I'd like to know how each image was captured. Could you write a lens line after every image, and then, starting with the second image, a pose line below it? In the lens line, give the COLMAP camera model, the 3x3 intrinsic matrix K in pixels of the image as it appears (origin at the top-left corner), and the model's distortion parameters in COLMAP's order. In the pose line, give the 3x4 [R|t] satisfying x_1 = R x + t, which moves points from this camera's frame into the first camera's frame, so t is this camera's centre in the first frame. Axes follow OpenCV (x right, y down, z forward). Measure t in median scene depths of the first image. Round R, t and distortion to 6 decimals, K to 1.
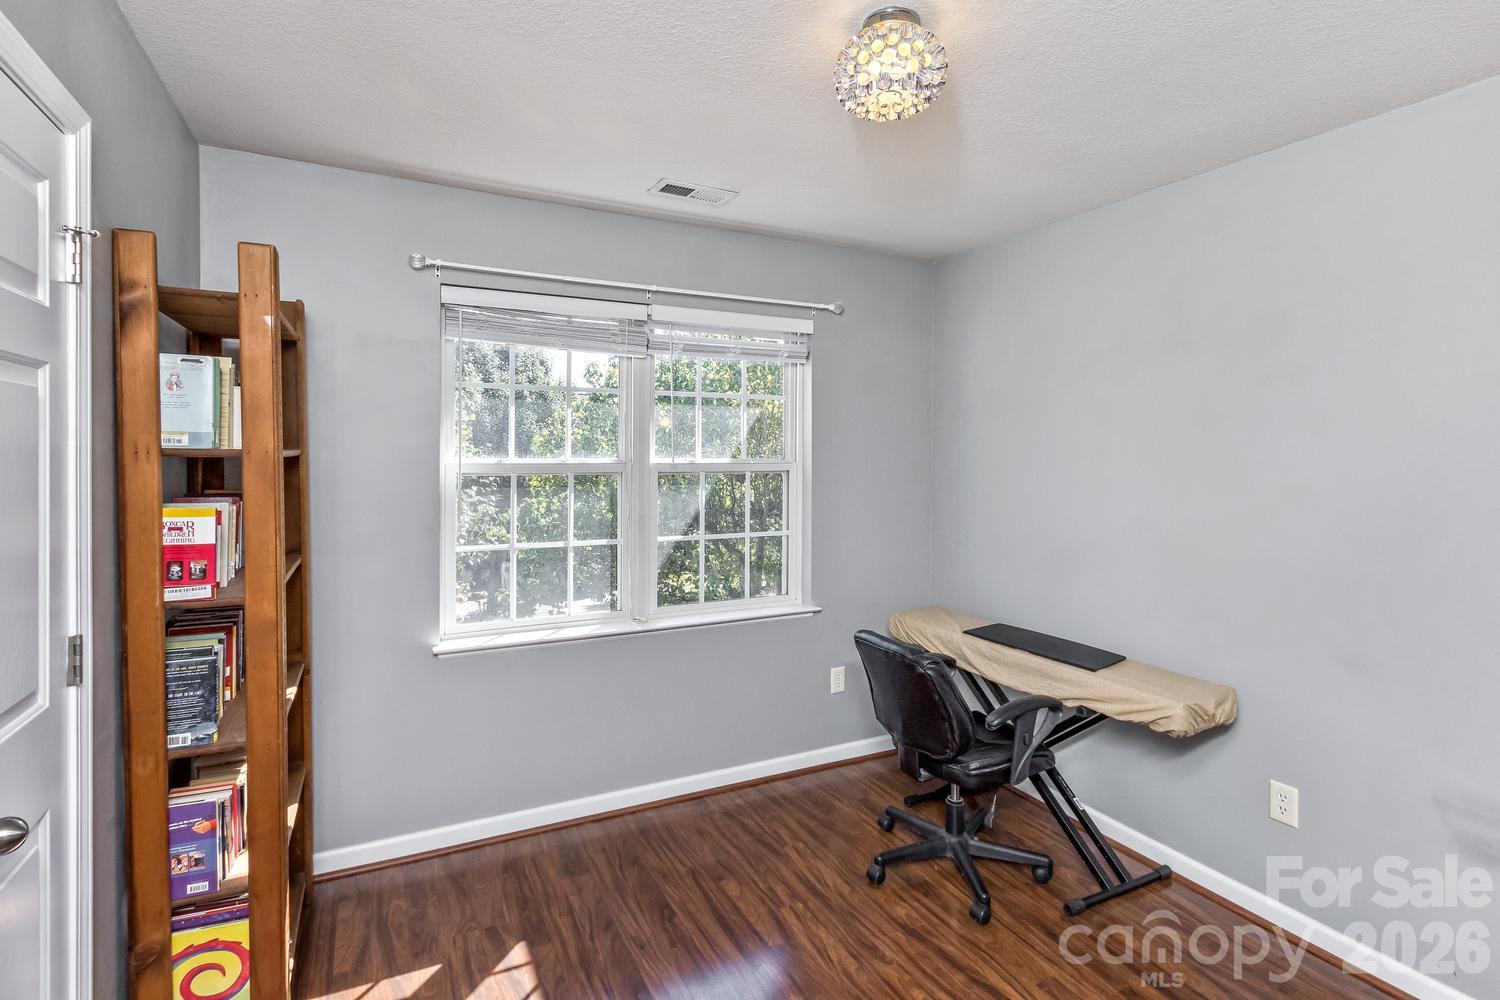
lens RADIAL K [[736.5, 0, 744.7], [0, 736.5, 451.4], [0, 0, 1]] dist [0.000174, 0.000456]
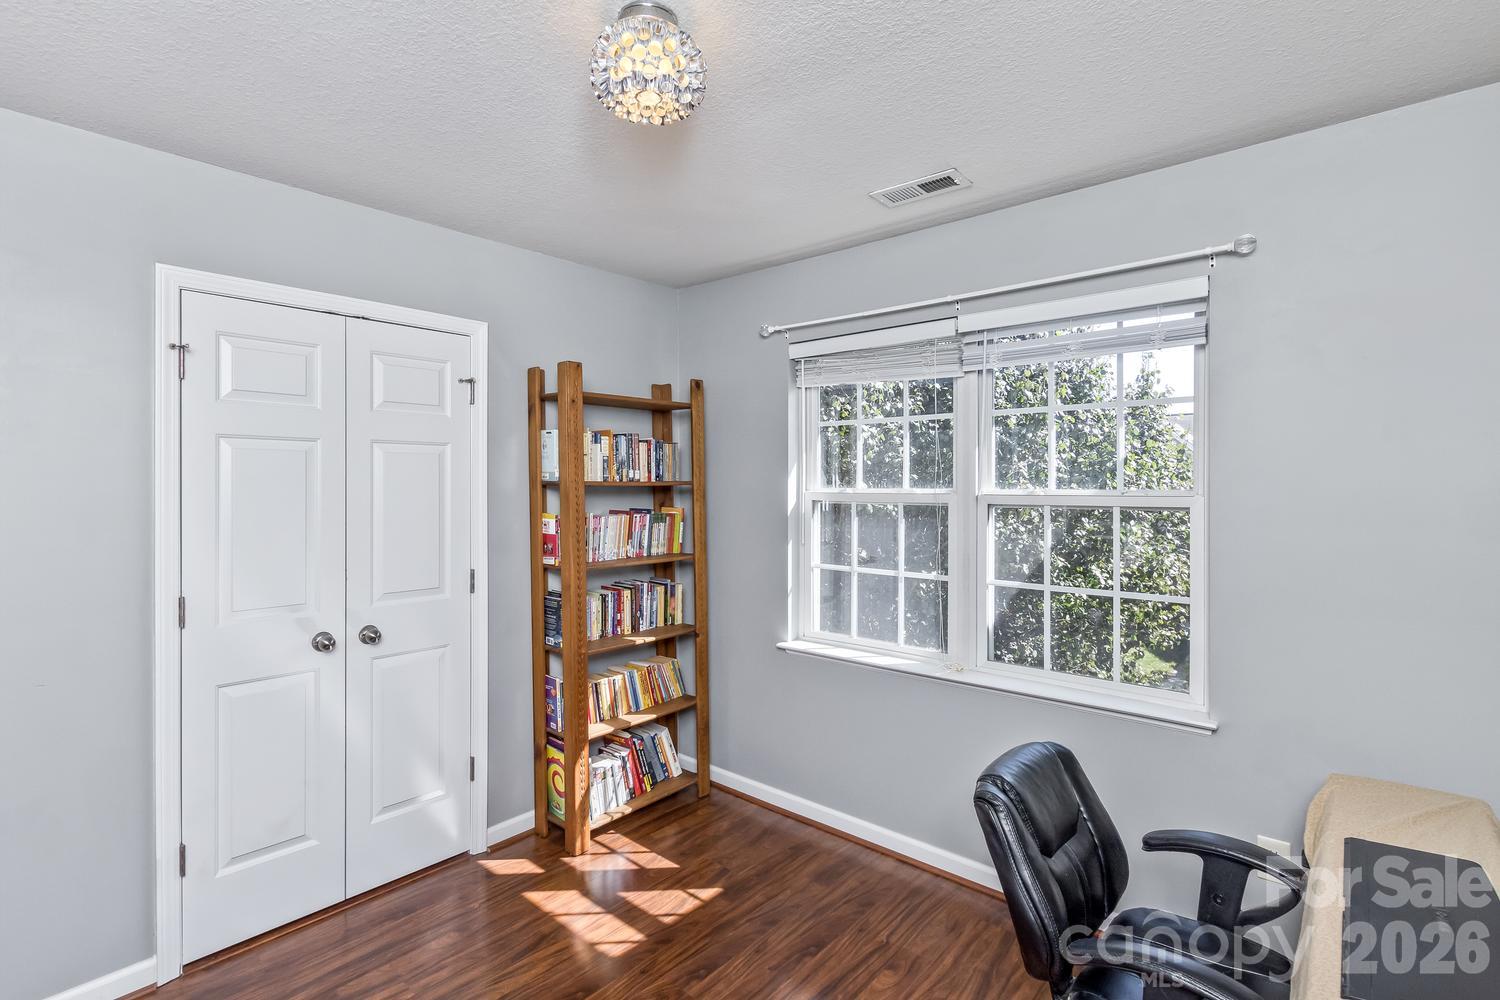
lens RADIAL K [[740.5, 0, 747.0], [0, 740.5, 479.1], [0, 0, 1]] dist [0.000594, 0.000179]
pose [[0.353952, -0.009872, -0.935212, 0.727787], [0.003969, 0.999951, -0.009053, 0.006302], [0.935255, -0.000507, 0.353974, 0.522219]]
